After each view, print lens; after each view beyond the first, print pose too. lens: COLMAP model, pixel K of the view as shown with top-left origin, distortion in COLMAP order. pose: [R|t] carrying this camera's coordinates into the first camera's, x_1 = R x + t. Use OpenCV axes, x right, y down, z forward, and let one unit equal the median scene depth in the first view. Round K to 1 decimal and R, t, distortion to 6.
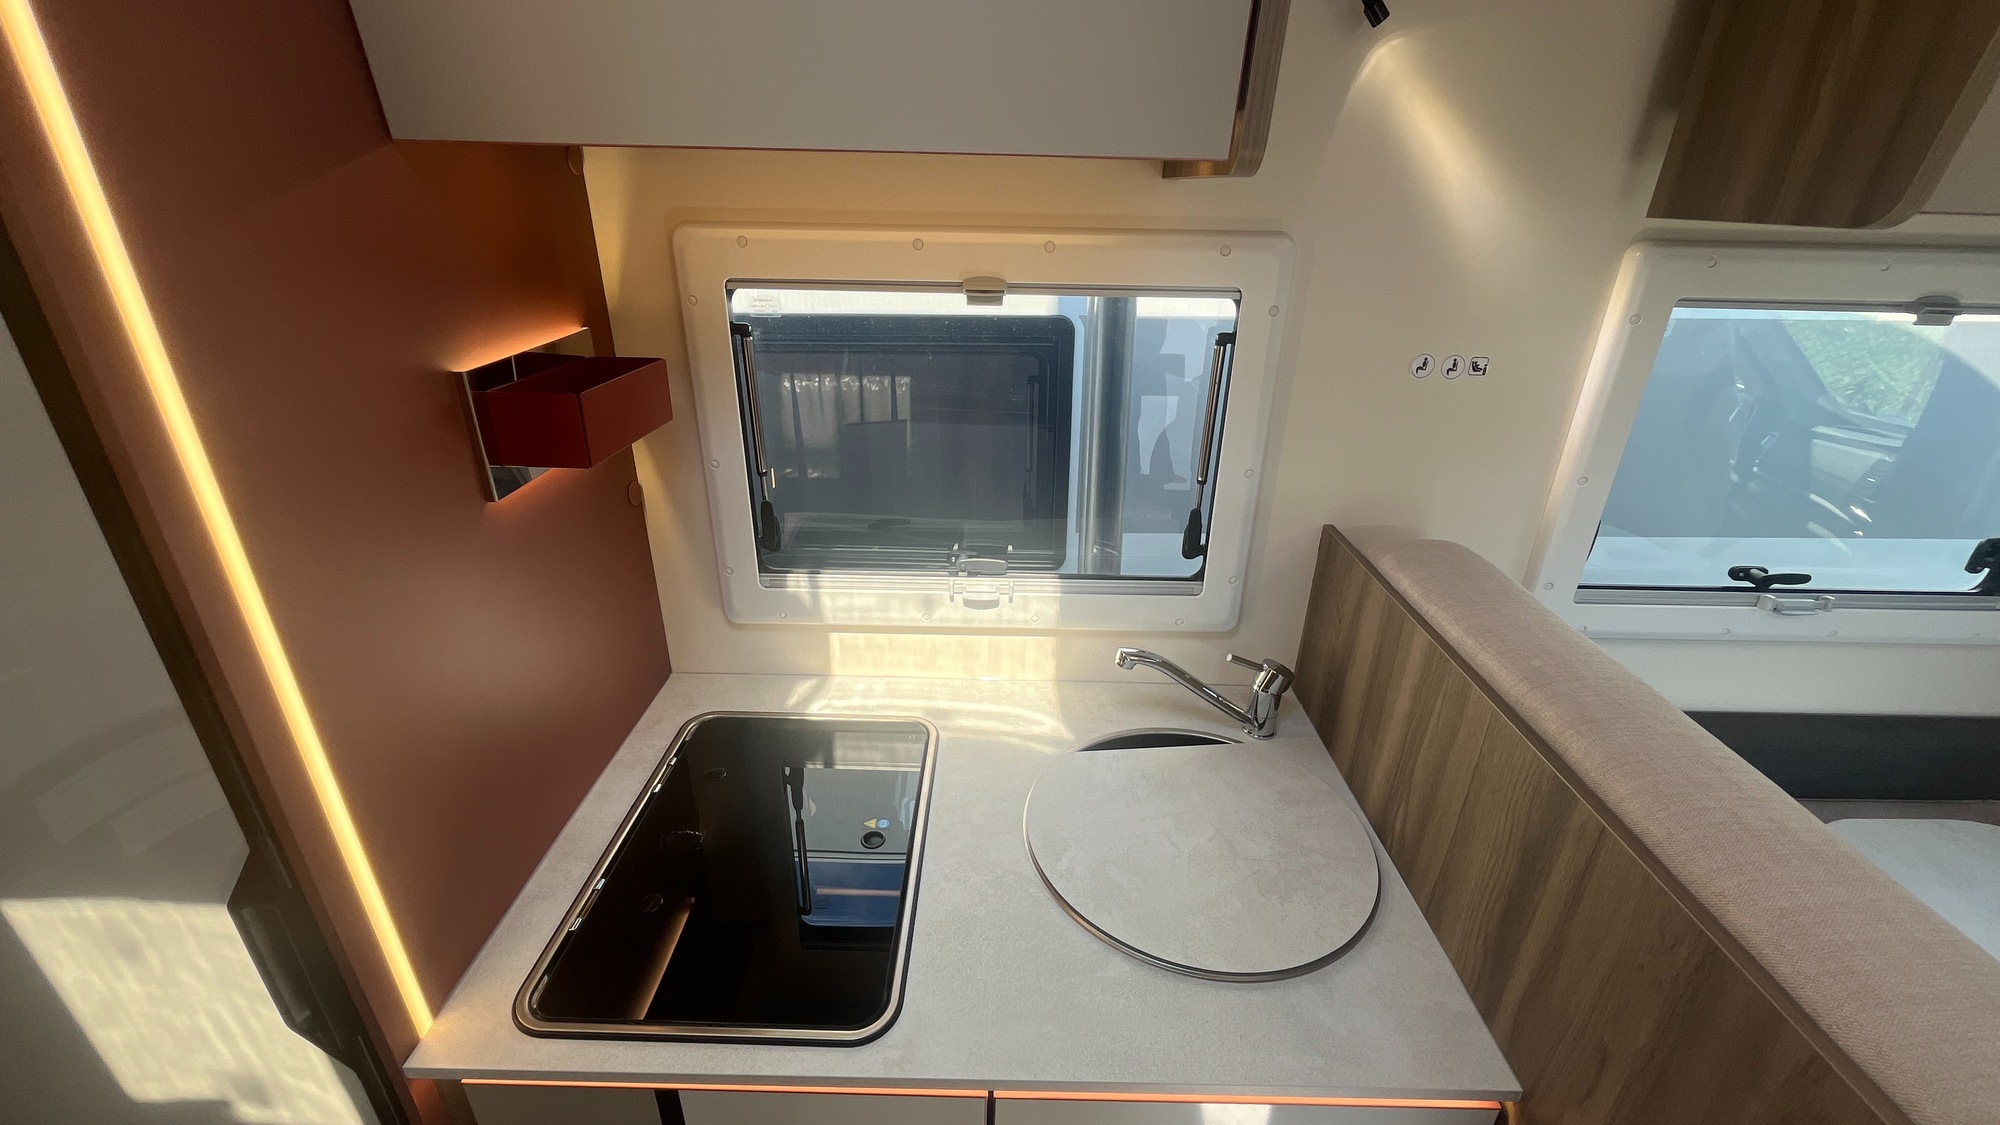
lens RADIAL K [[816.1, 0, 1002.7], [0, 816.1, 562.8], [0, 0, 1]] dist [-0.003998, 0.000615]
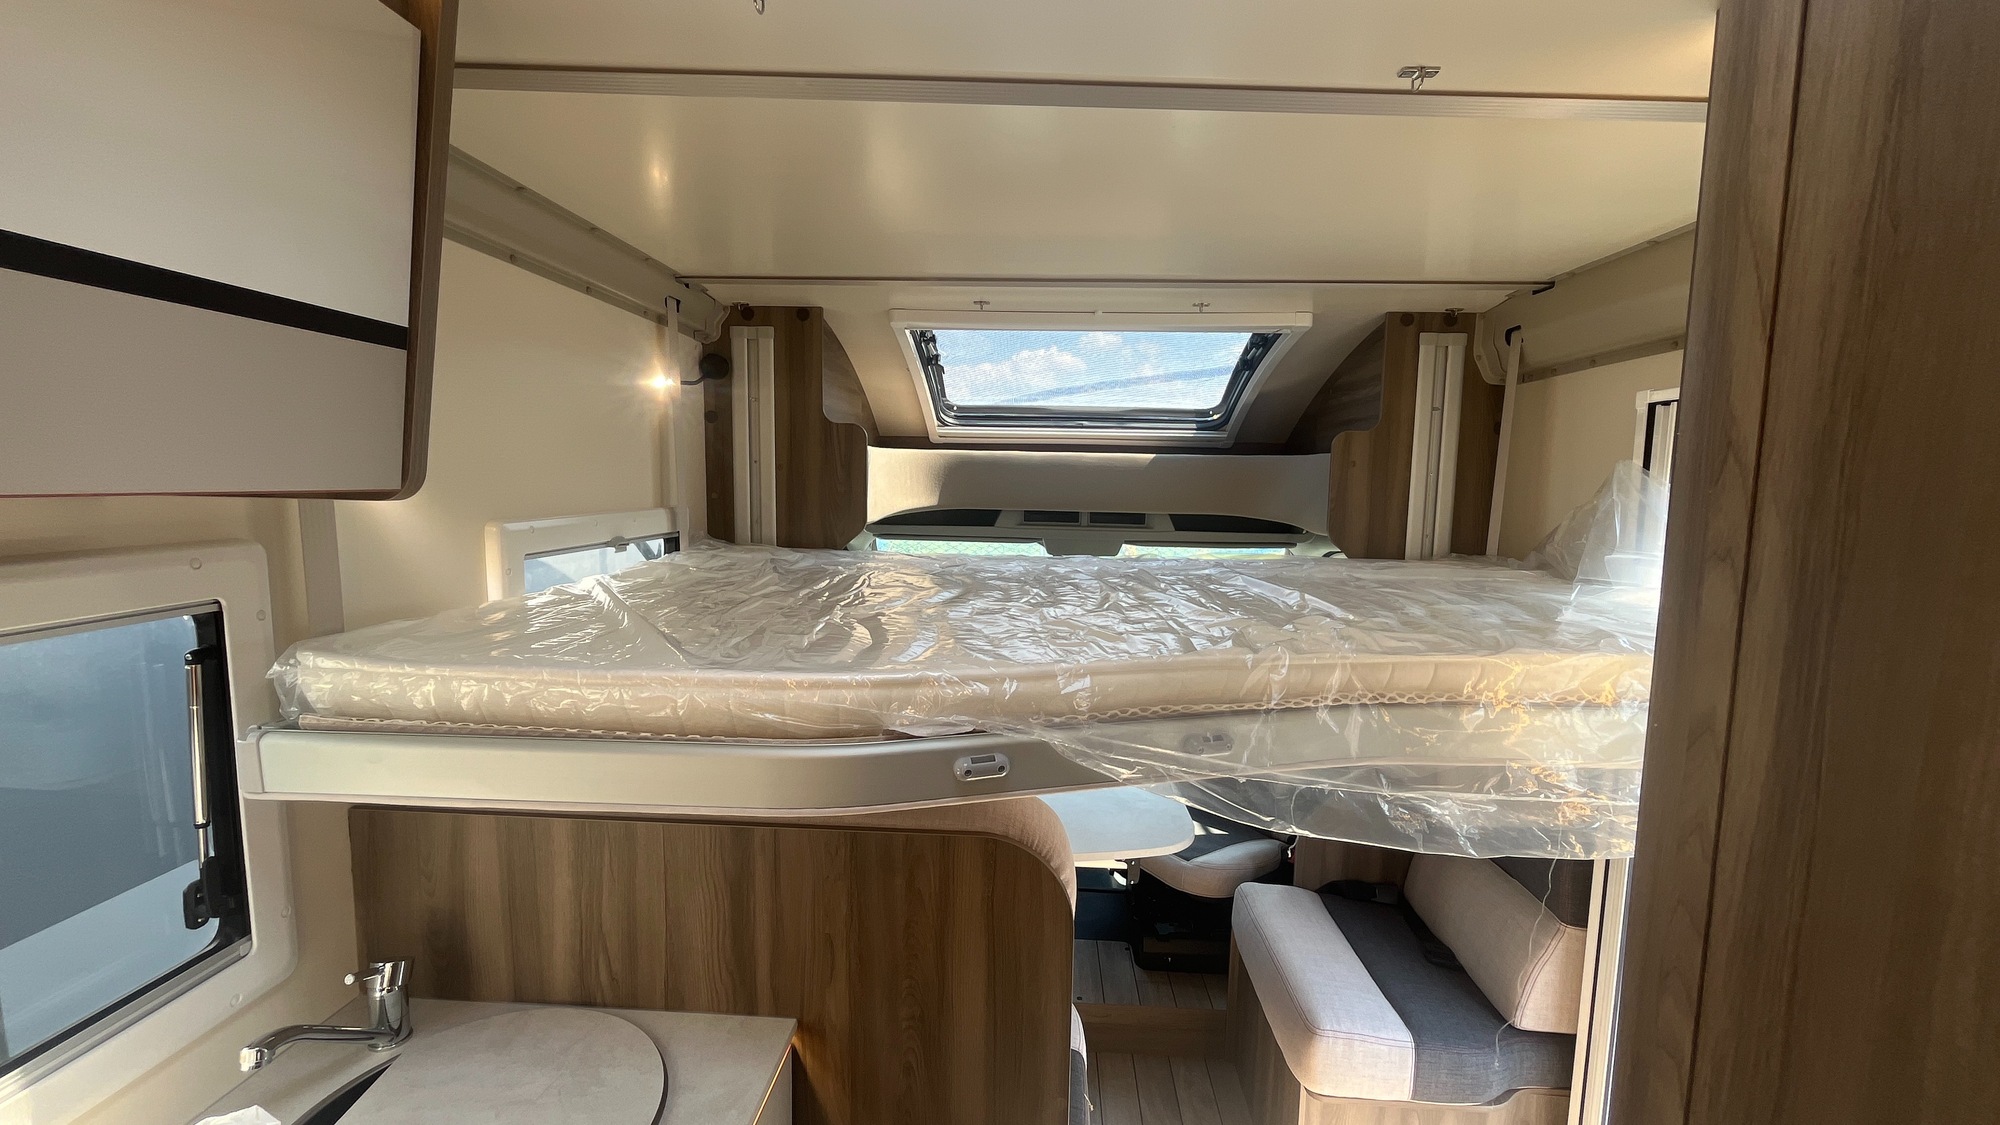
lens RADIAL K [[816.1, 0, 999.2], [0, 816.1, 564.4], [0, 0, 1]] dist [-0.003998, 0.000615]
pose [[0.046551, -0.122648, 0.991358, -0.492229], [0.402491, 0.910610, 0.093758, -0.091235], [-0.914240, 0.394648, 0.091755, 0.086003]]
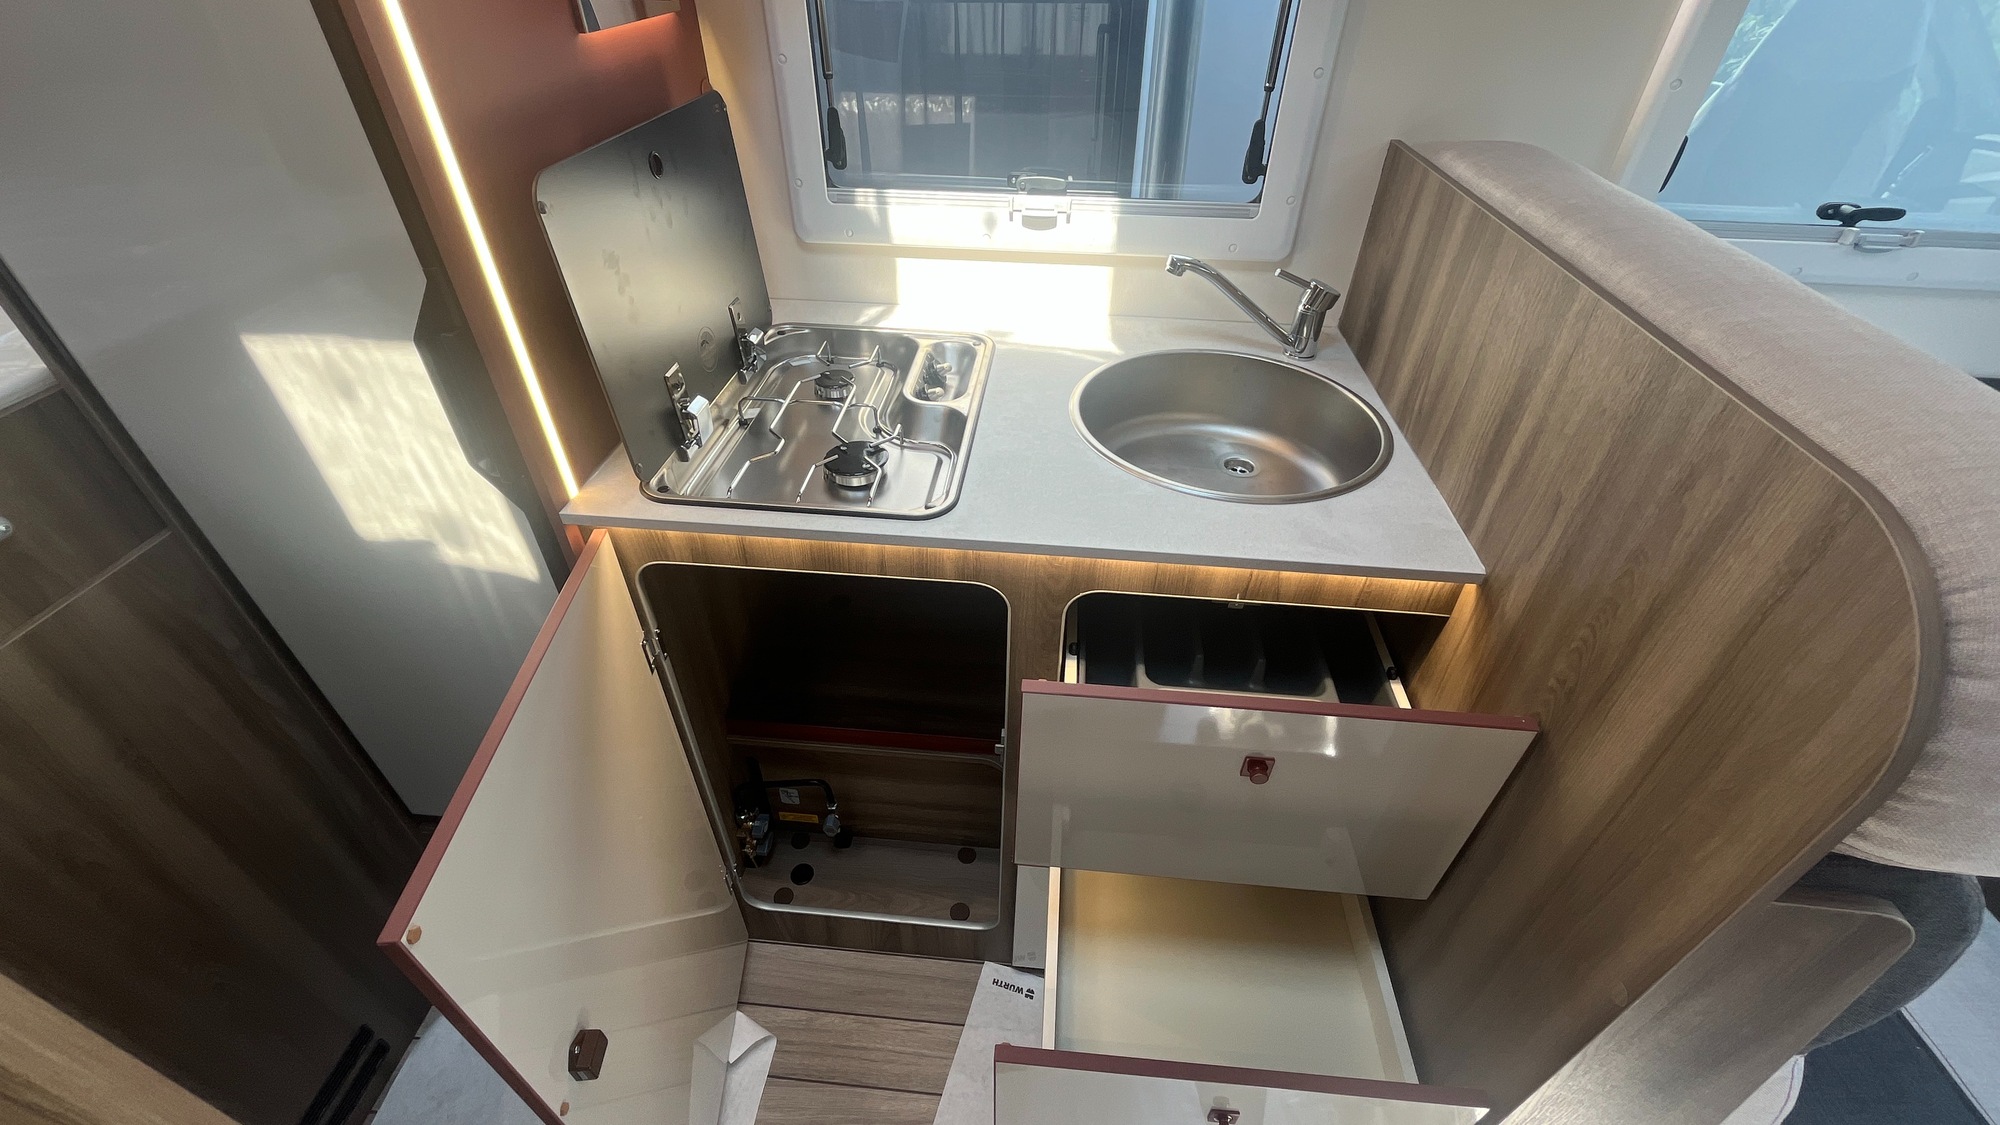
lens RADIAL K [[816.1, 0, 1005.1], [0, 816.1, 570.4], [0, 0, 1]] dist [-0.003998, 0.000615]
pose [[0.996879, 0.043177, -0.066087, 0.017248], [-0.025832, 0.969497, 0.243739, 0.229080], [0.074595, -0.241271, 0.967587, -0.112011]]
